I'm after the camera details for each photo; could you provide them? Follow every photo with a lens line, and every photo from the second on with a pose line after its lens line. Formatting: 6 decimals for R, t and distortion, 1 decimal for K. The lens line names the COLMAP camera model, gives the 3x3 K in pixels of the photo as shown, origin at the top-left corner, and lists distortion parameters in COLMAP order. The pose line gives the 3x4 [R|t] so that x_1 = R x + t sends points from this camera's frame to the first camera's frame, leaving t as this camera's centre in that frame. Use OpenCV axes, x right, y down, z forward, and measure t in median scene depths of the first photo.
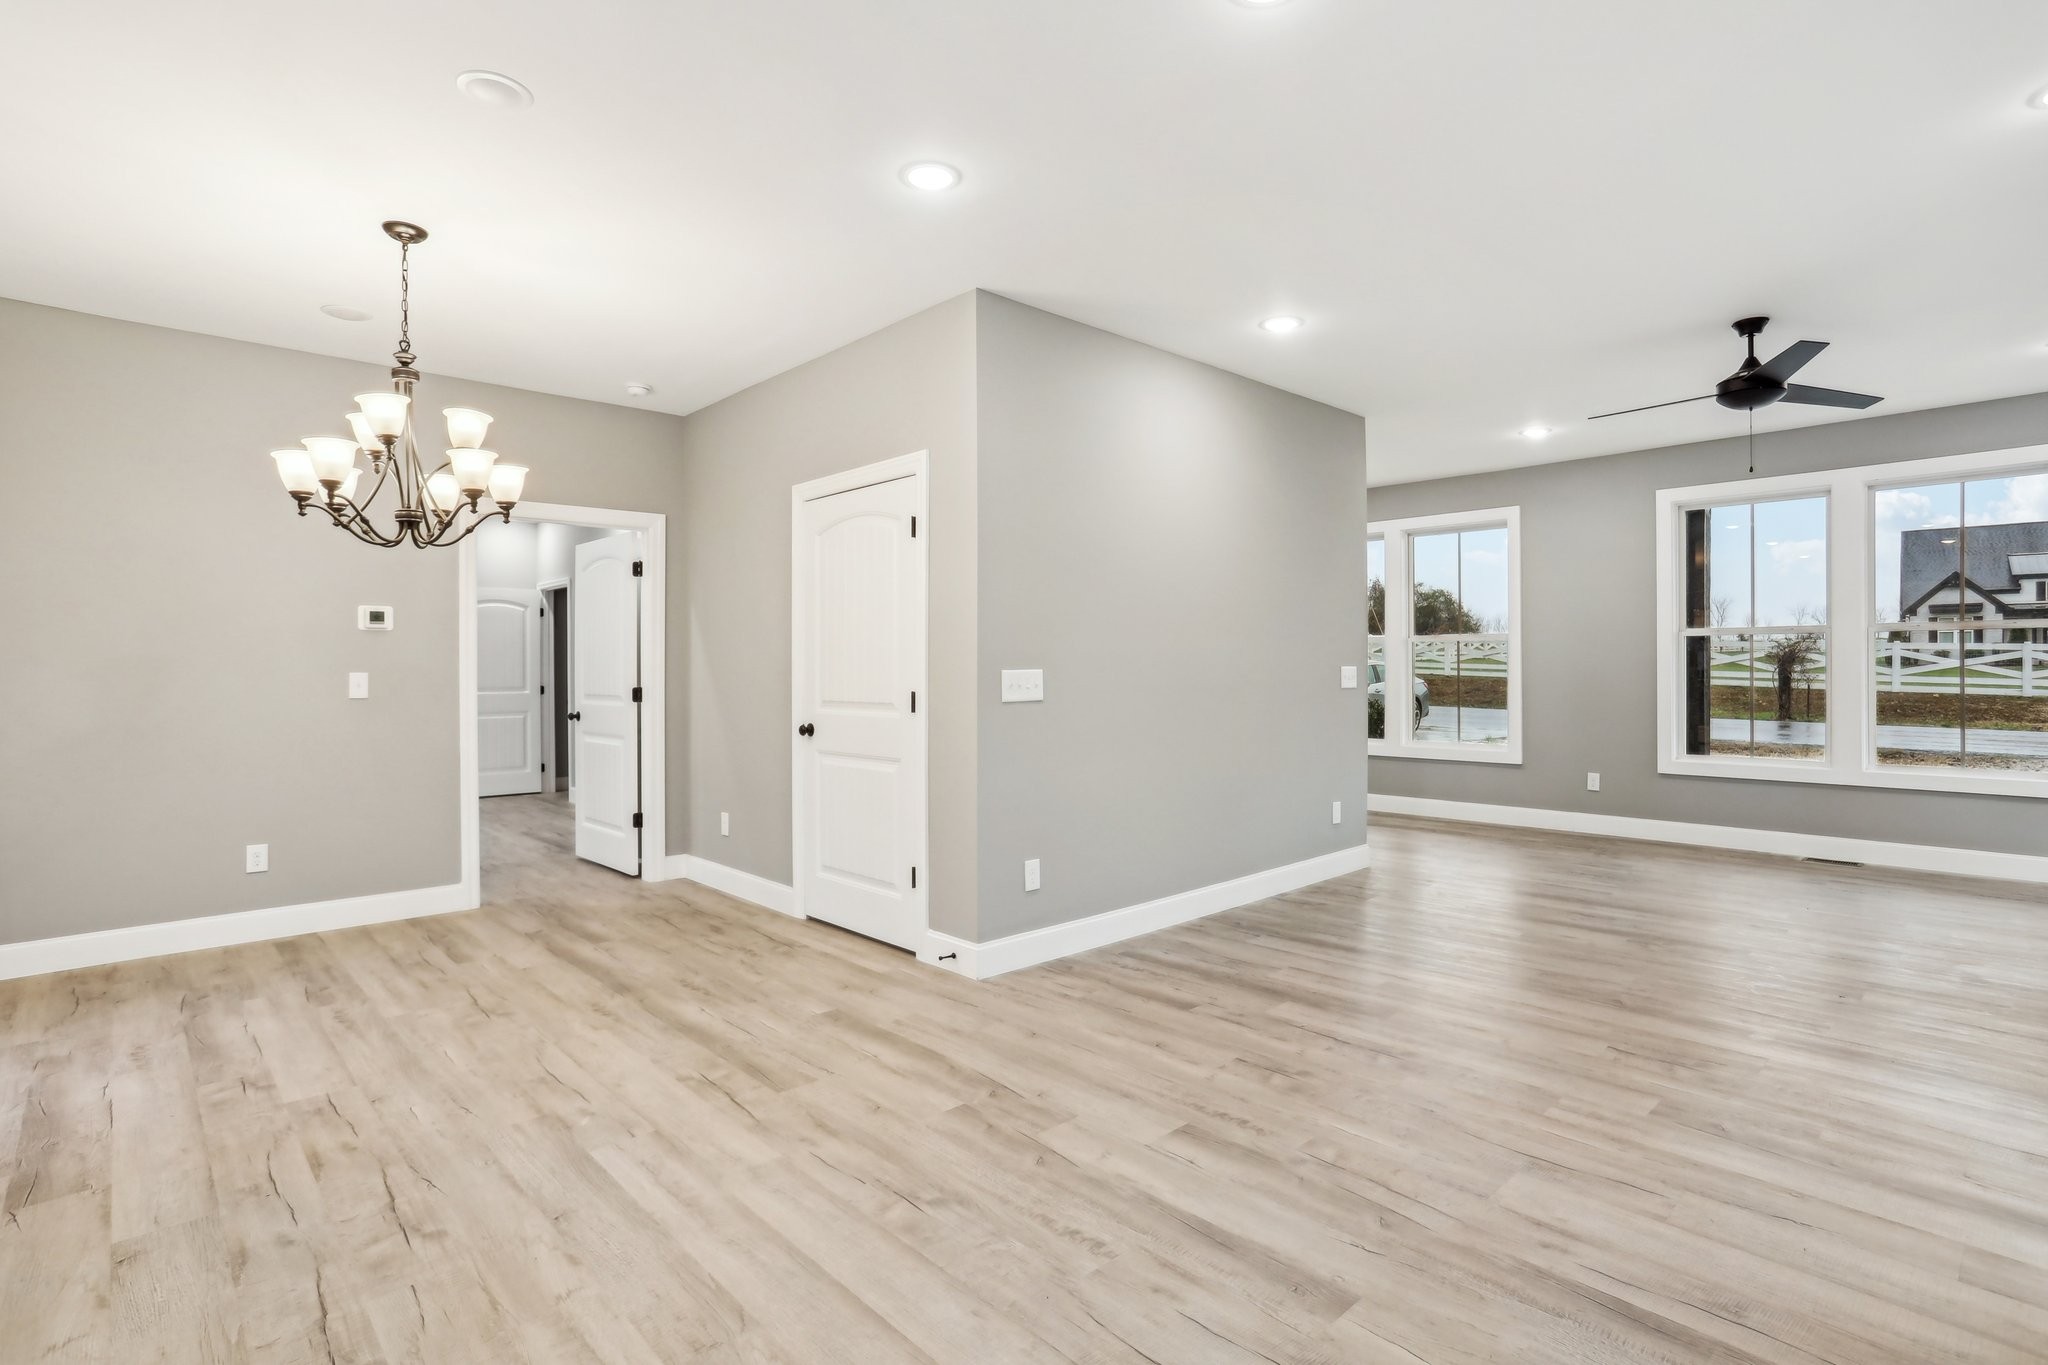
lens RADIAL K [[1012.6, 0, 1026.0], [0, 1012.6, 658.0], [0, 0, 1]] dist [-0.049277, 0.029728]
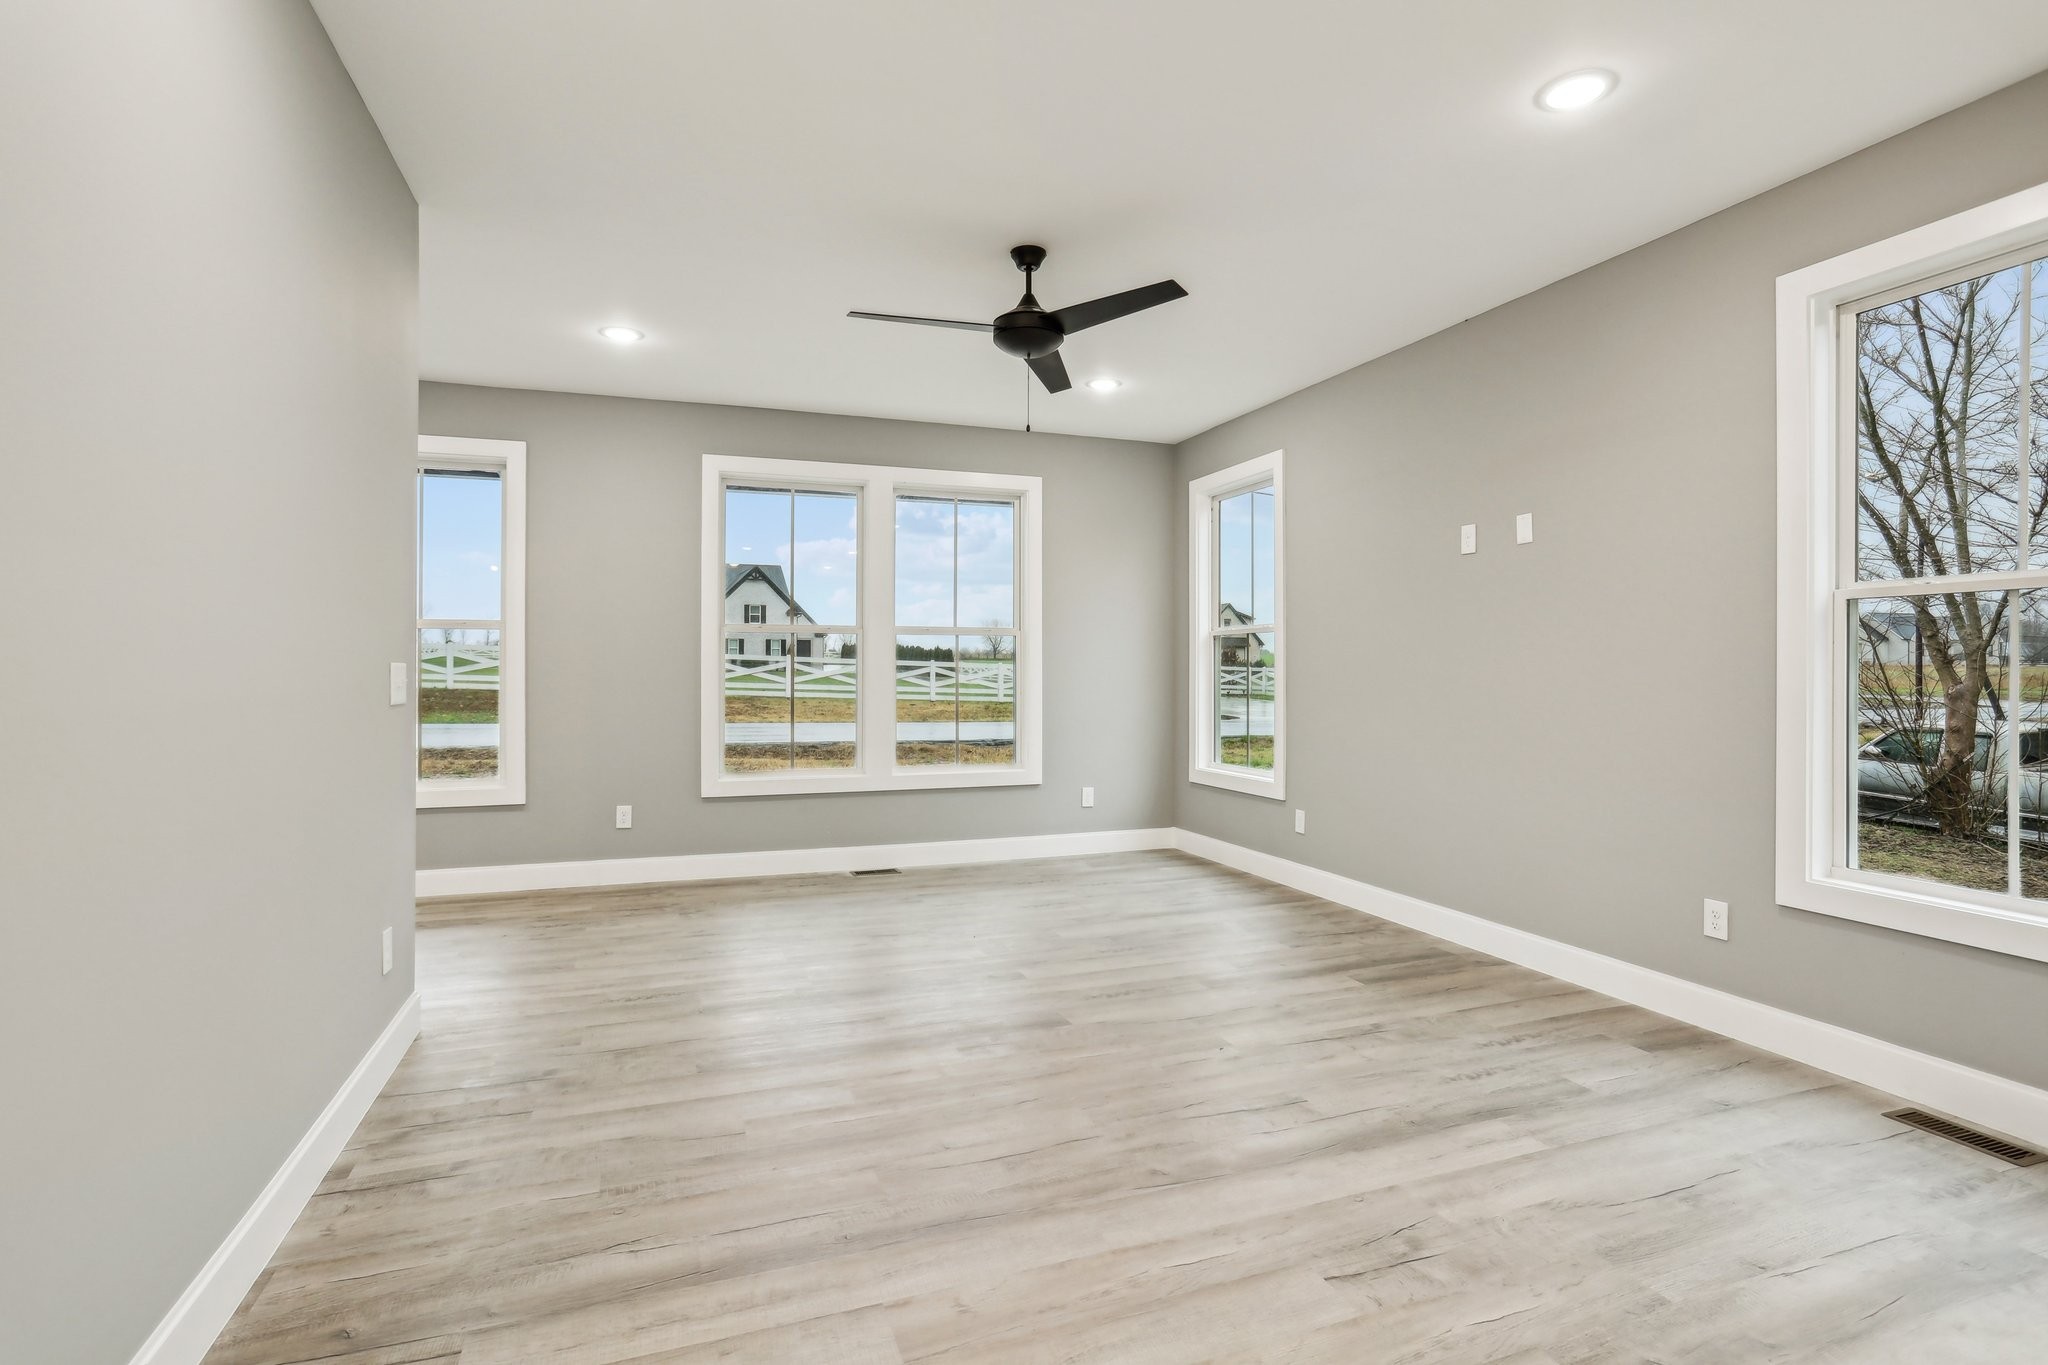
lens RADIAL K [[1012.6, 0, 1029.9], [0, 1012.6, 665.6], [0, 0, 1]] dist [-0.049277, 0.029728]
pose [[0.386961, 0.011081, 0.922029, -0.078101], [-0.014606, 0.999876, -0.005887, 0.019886], [-0.921980, -0.011189, 0.387075, 1.199207]]
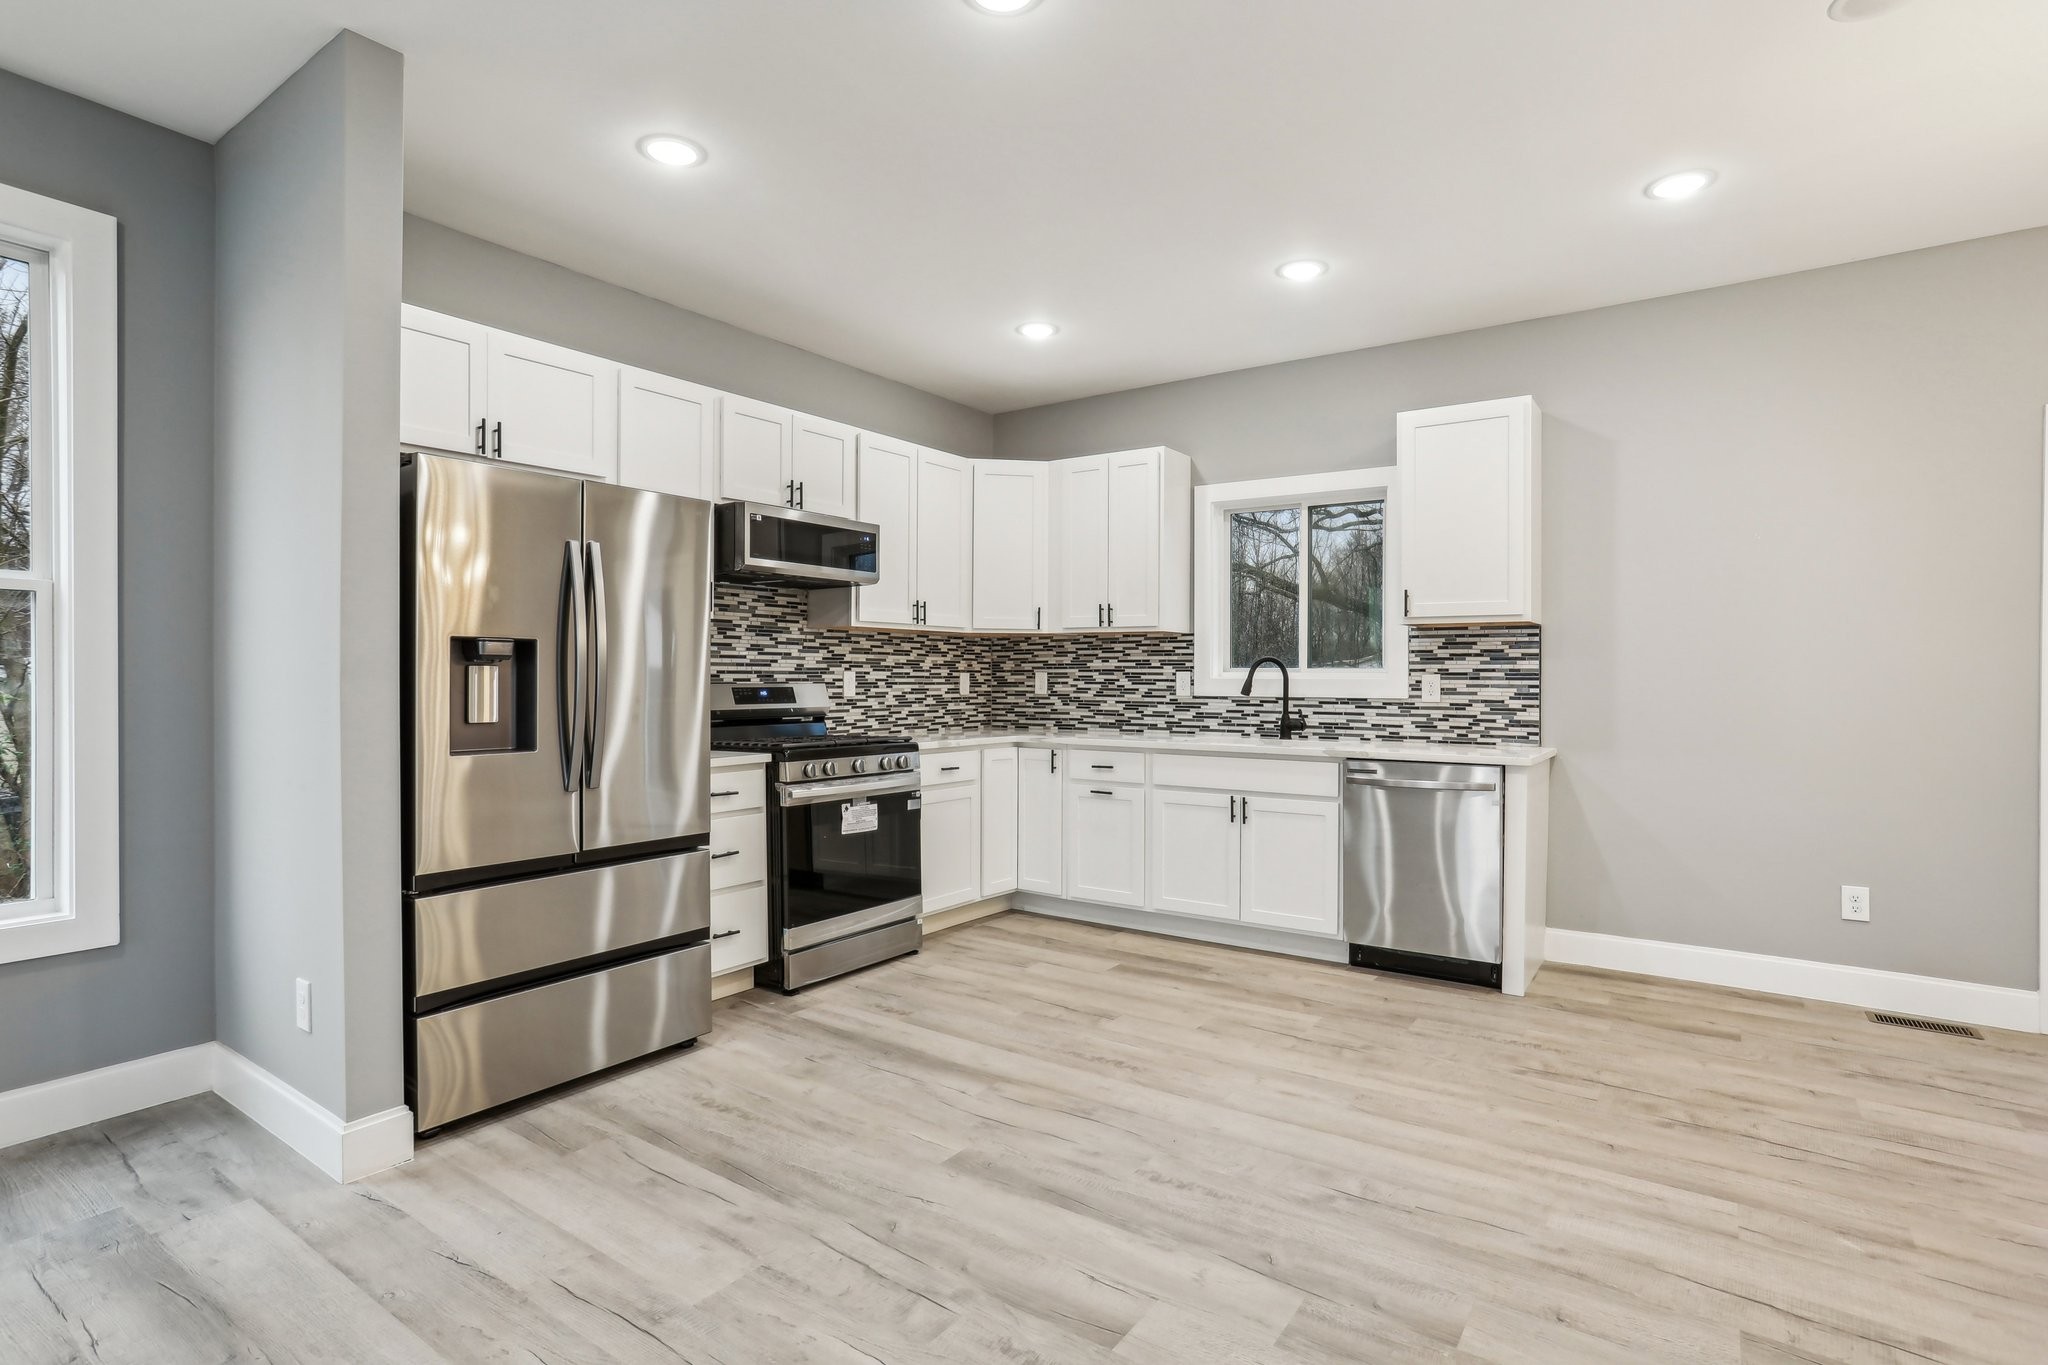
lens RADIAL K [[1012.6, 0, 1031.4], [0, 1012.6, 684.6], [0, 0, 1]] dist [-0.049277, 0.029728]
pose [[-0.977715, 0.005620, -0.209860, 0.383491], [0.005886, 0.999982, -0.000644, 0.022112], [0.209853, -0.001865, -0.977731, 1.792092]]
